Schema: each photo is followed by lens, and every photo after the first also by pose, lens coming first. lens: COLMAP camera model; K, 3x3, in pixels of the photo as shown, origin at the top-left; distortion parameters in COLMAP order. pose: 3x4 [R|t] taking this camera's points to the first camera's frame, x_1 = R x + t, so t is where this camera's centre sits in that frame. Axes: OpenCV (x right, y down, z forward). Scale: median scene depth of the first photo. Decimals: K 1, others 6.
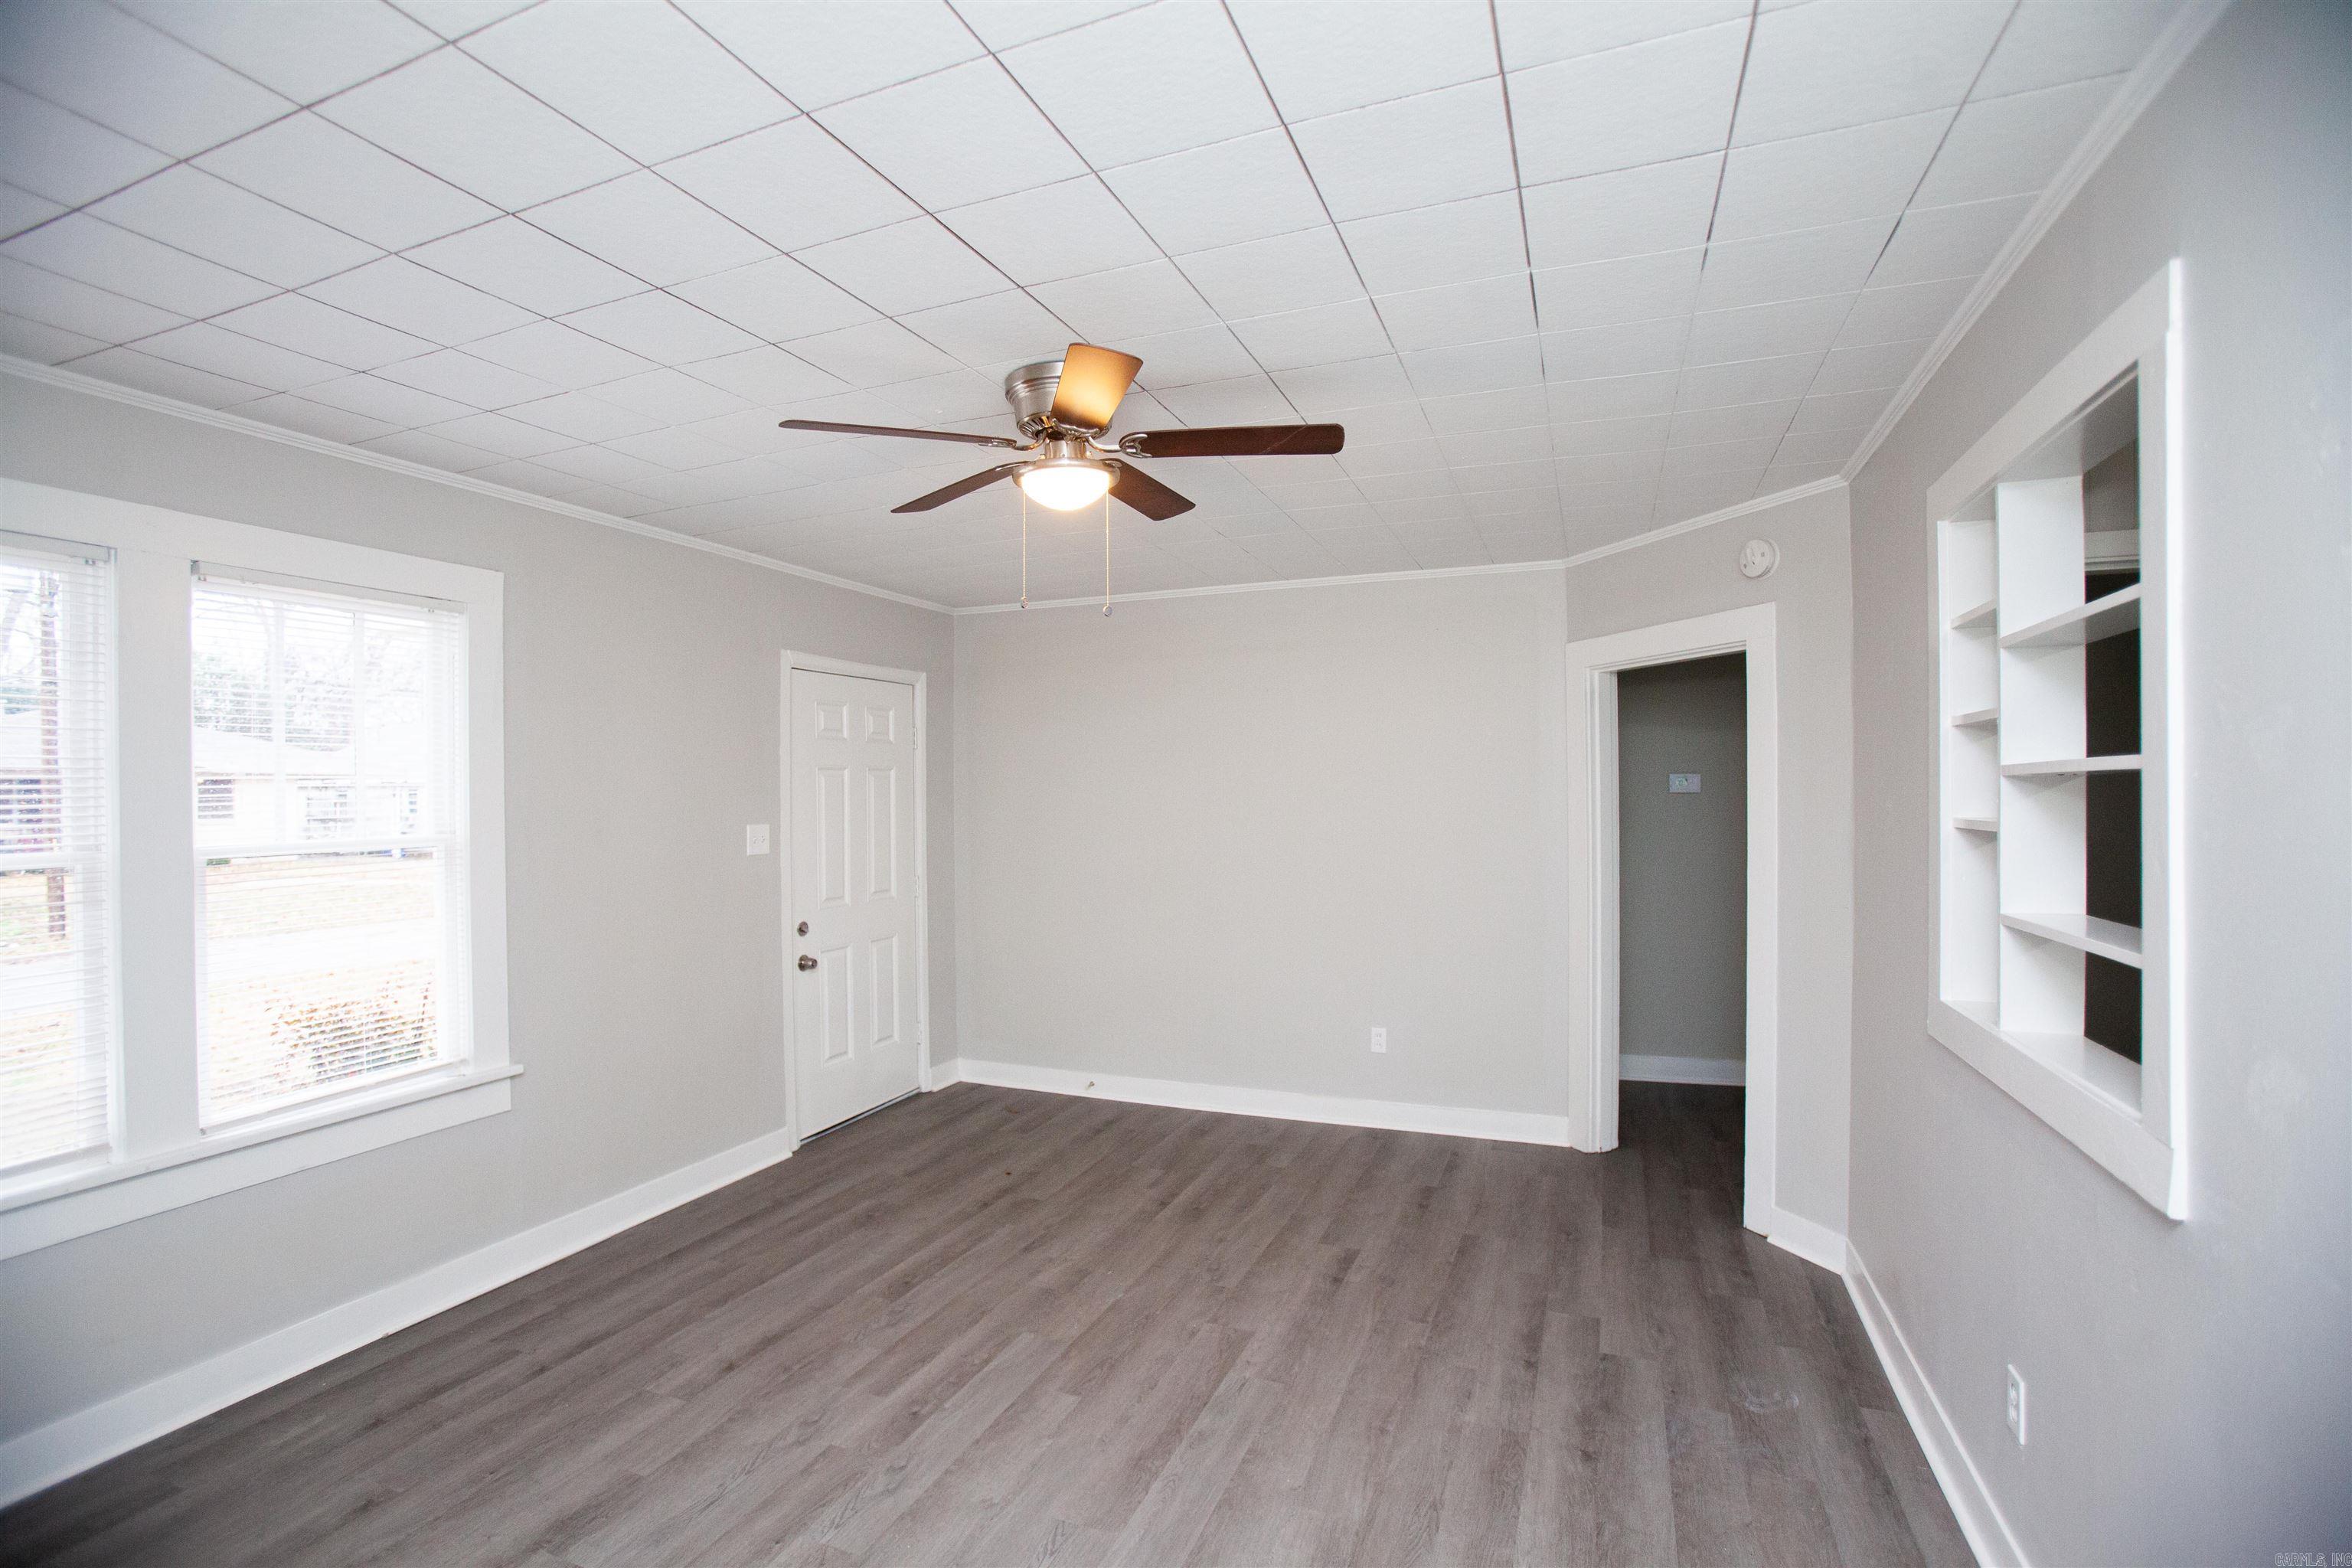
lens RADIAL K [[1093.7, 0, 1164.3], [0, 1093.7, 788.5], [0, 0, 1]] dist [-0.073613, 0.028052]
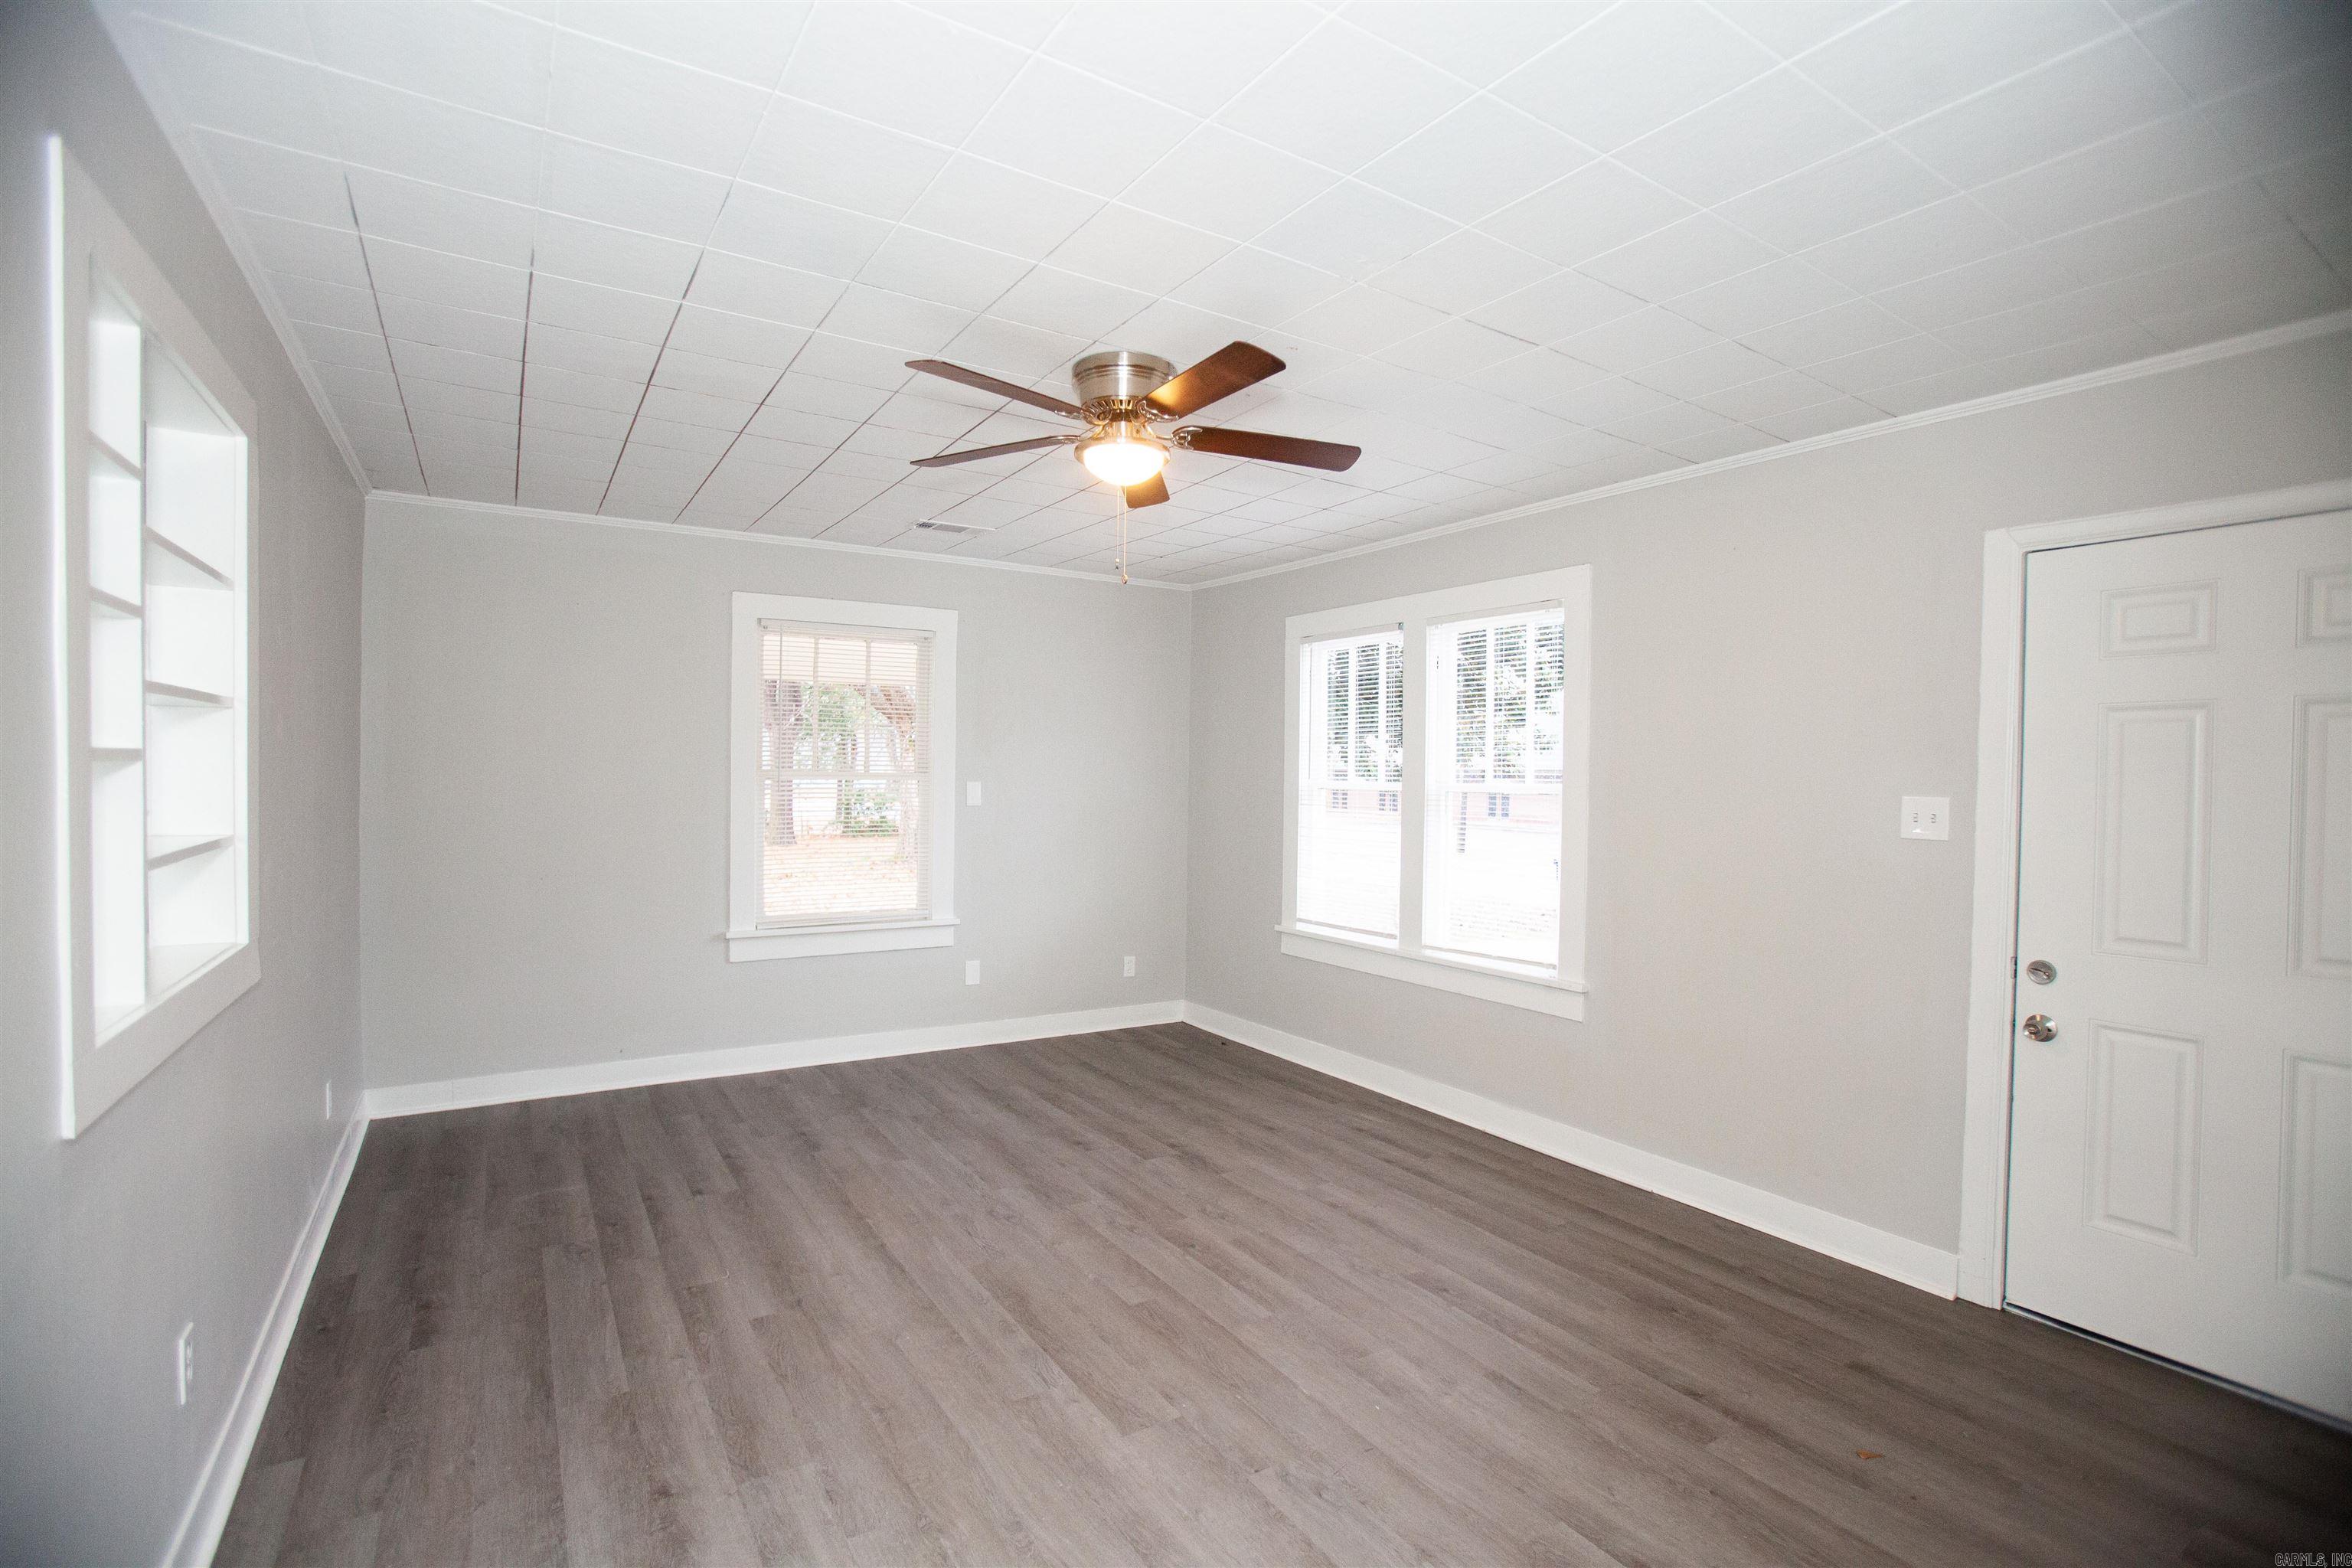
lens RADIAL K [[1093.7, 0, 1164.3], [0, 1093.7, 788.5], [0, 0, 1]] dist [-0.073613, 0.028052]
pose [[-0.589280, 0.012277, -0.807836, 0.658956], [-0.008241, 0.999741, 0.021205, 0.025623], [0.807887, 0.019153, -0.589026, 1.420901]]
